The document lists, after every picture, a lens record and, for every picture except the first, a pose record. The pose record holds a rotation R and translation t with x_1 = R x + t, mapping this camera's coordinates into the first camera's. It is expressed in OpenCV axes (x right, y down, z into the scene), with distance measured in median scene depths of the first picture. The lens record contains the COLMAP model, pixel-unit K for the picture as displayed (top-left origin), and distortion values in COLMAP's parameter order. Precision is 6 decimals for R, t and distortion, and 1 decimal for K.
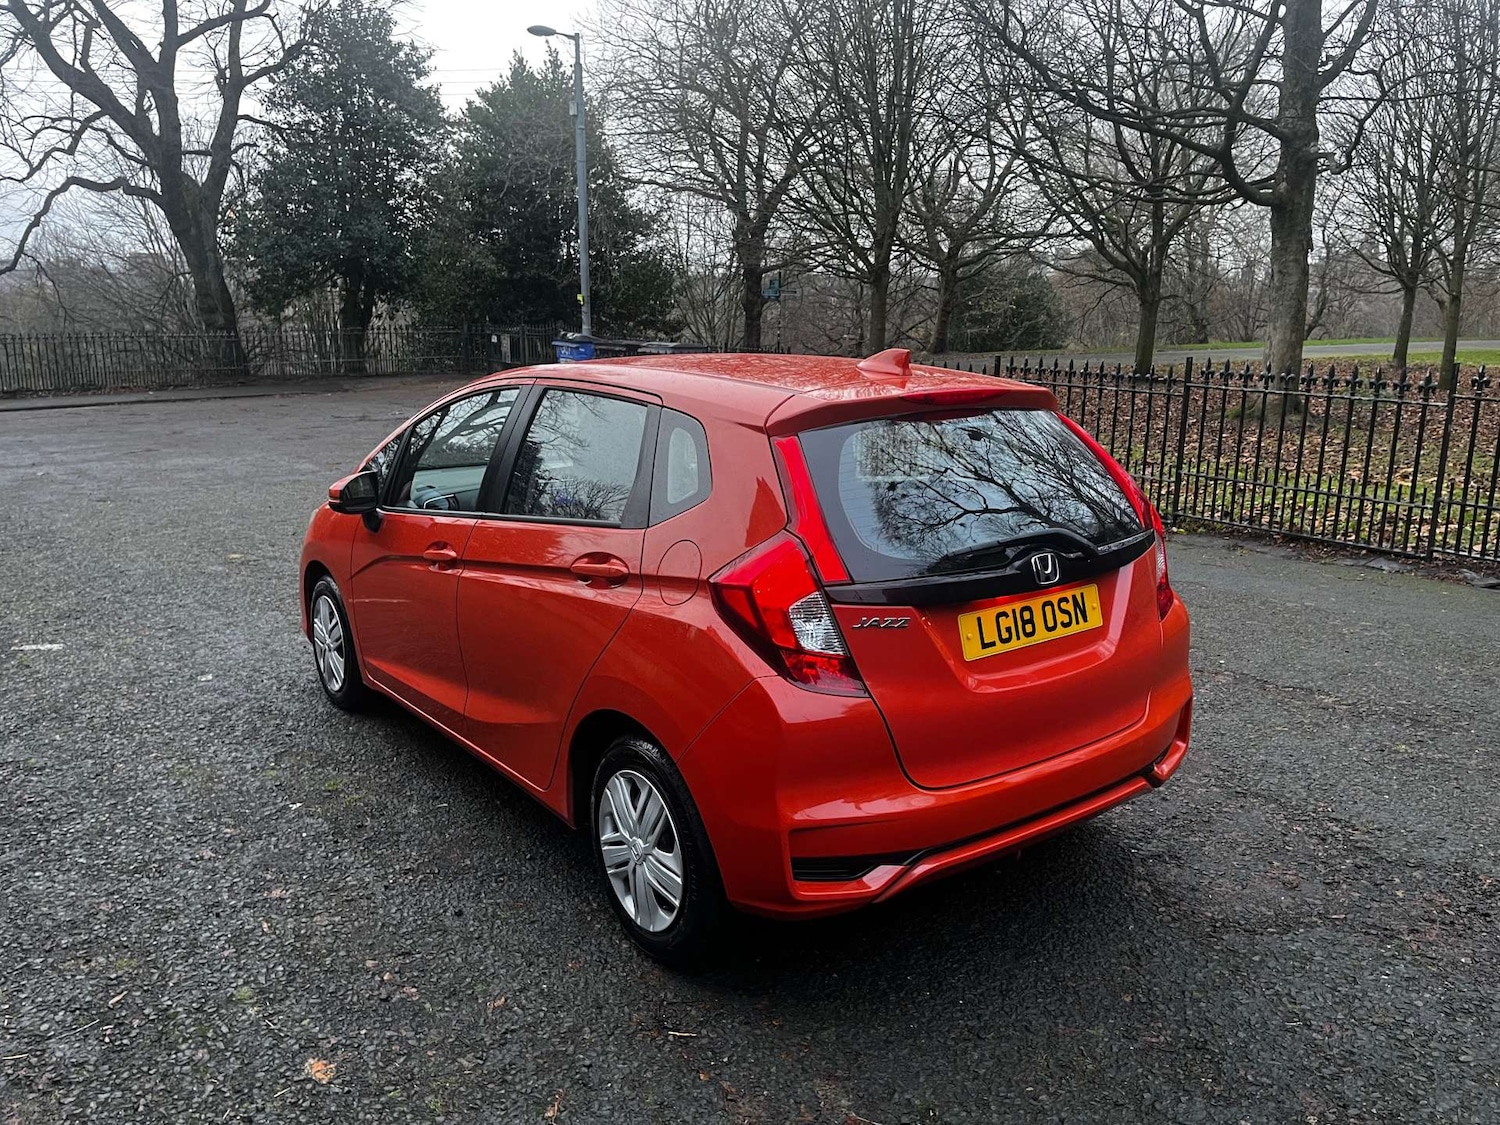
lens RADIAL K [[1132.6, 0, 761.0], [0, 1132.6, 551.9], [0, 0, 1]] dist [0.072085, -0.099926]
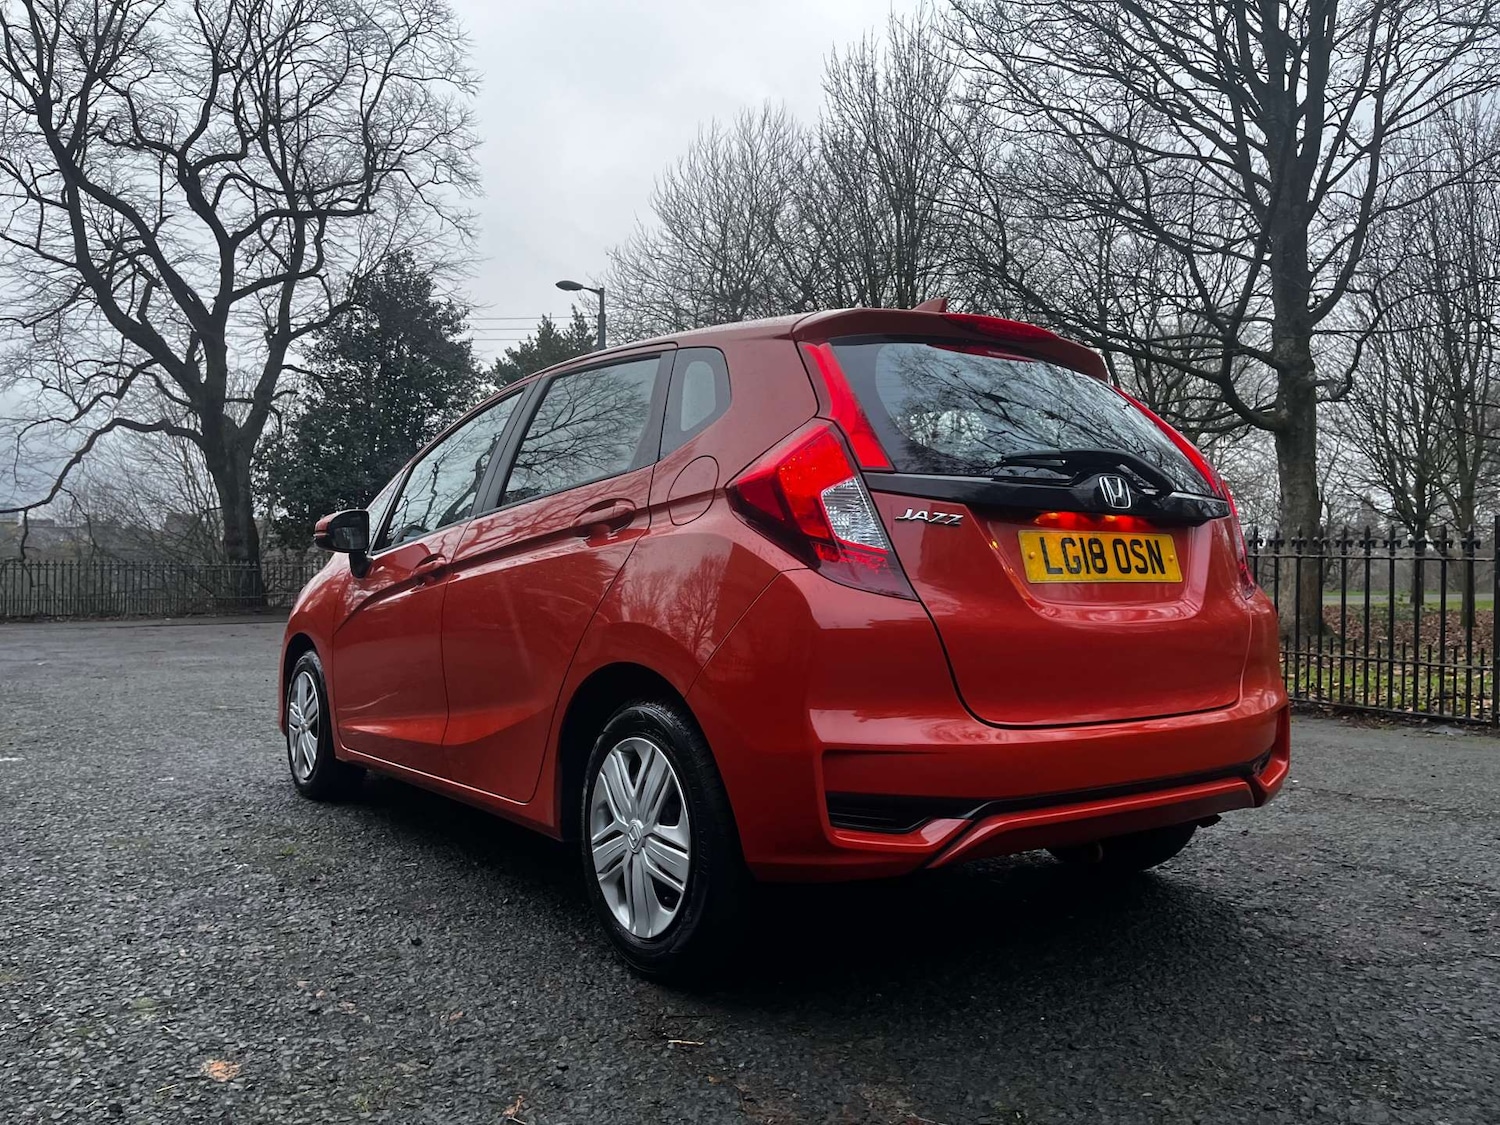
lens RADIAL K [[1132.6, 0, 739.9], [0, 1132.6, 552.0], [0, 0, 1]] dist [0.072085, -0.099926]
pose [[0.999634, 0.004489, -0.026670, -0.010945], [-0.010419, 0.973932, -0.226602, 0.233695], [0.024958, 0.226797, 0.973622, 0.143235]]
